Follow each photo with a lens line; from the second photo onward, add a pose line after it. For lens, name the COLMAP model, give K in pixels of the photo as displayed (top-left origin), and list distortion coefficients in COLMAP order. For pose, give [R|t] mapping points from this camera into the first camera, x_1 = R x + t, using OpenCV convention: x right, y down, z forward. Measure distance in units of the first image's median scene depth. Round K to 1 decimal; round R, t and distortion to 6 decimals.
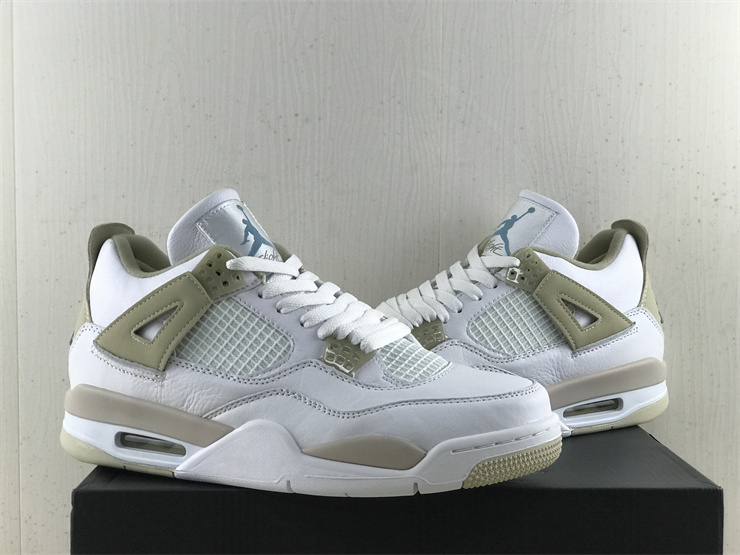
lens RADIAL K [[1222.0, 0, 369.0], [0, 1222.0, 281.0], [0, 0, 1]] dist [-0.002358, 0.000000]
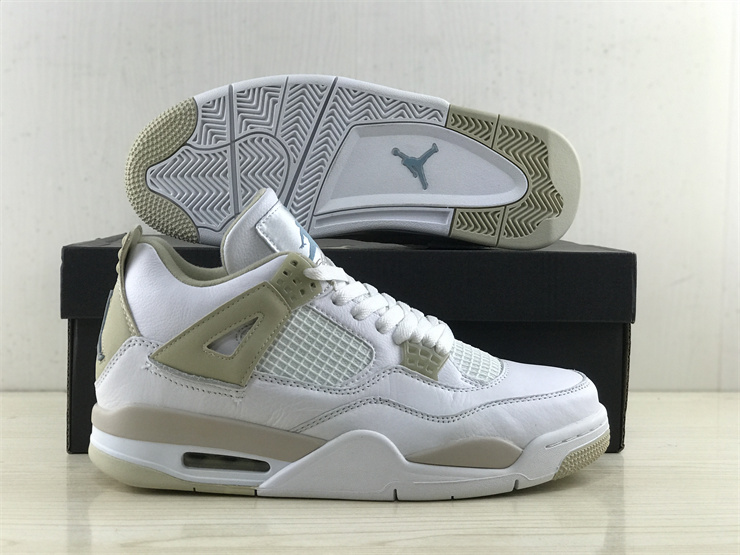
lens RADIAL K [[1222.0, 0, 372.0], [0, 1222.0, 274.9], [0, 0, 1]] dist [-0.002358, 0.000000]
pose [[0.921134, -0.034439, 0.387719, -0.446478], [0.011927, 0.998108, 0.060323, -0.069662], [-0.389063, -0.050941, 0.919802, 0.090289]]
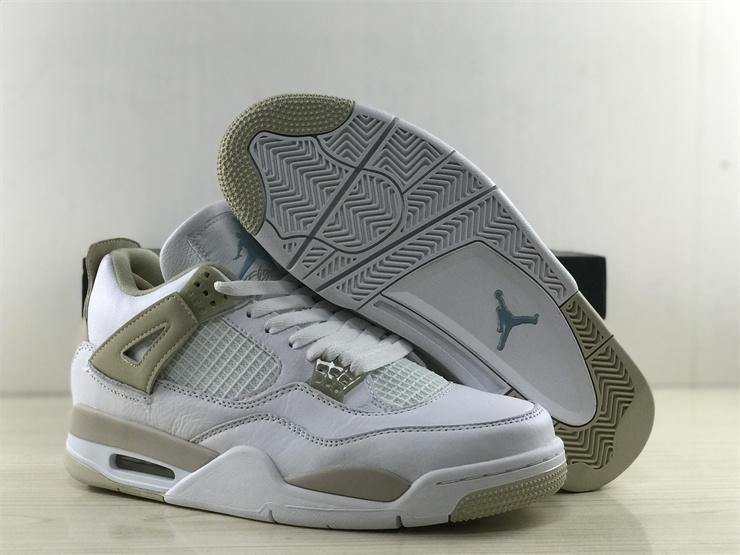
lens RADIAL K [[1222.0, 0, 365.8], [0, 1222.0, 277.1], [0, 0, 1]] dist [-0.002358, 0.000000]
pose [[0.992158, -0.009623, -0.124617, 0.124590], [0.012656, 0.999642, 0.023565, -0.040000], [0.124346, -0.024957, 0.991925, 0.057639]]
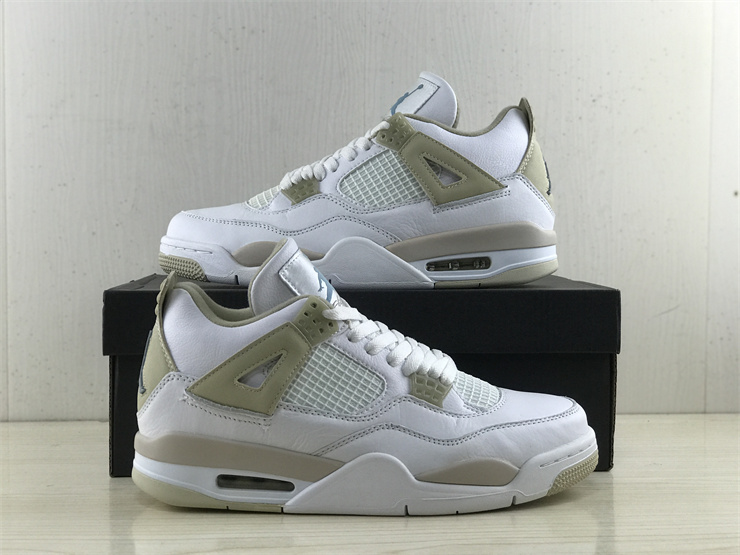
lens RADIAL K [[1222.0, 0, 369.5], [0, 1222.0, 274.1], [0, 0, 1]] dist [-0.002358, 0.000000]
pose [[0.923326, -0.038335, 0.382099, -0.497842], [0.024579, 0.998864, 0.040819, -0.092500], [-0.383230, -0.028298, 0.923219, -0.021160]]
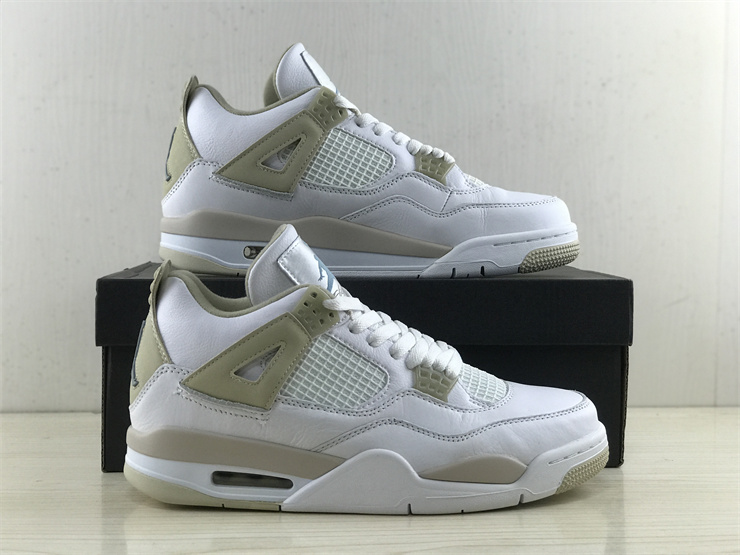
lens RADIAL K [[1222.0, 0, 371.4], [0, 1222.0, 272.8], [0, 0, 1]] dist [-0.002358, 0.000000]
pose [[0.923031, -0.038240, 0.382821, -0.481985], [0.020711, 0.998544, 0.049807, -0.091408], [-0.384168, -0.038045, 0.922479, 0.021814]]
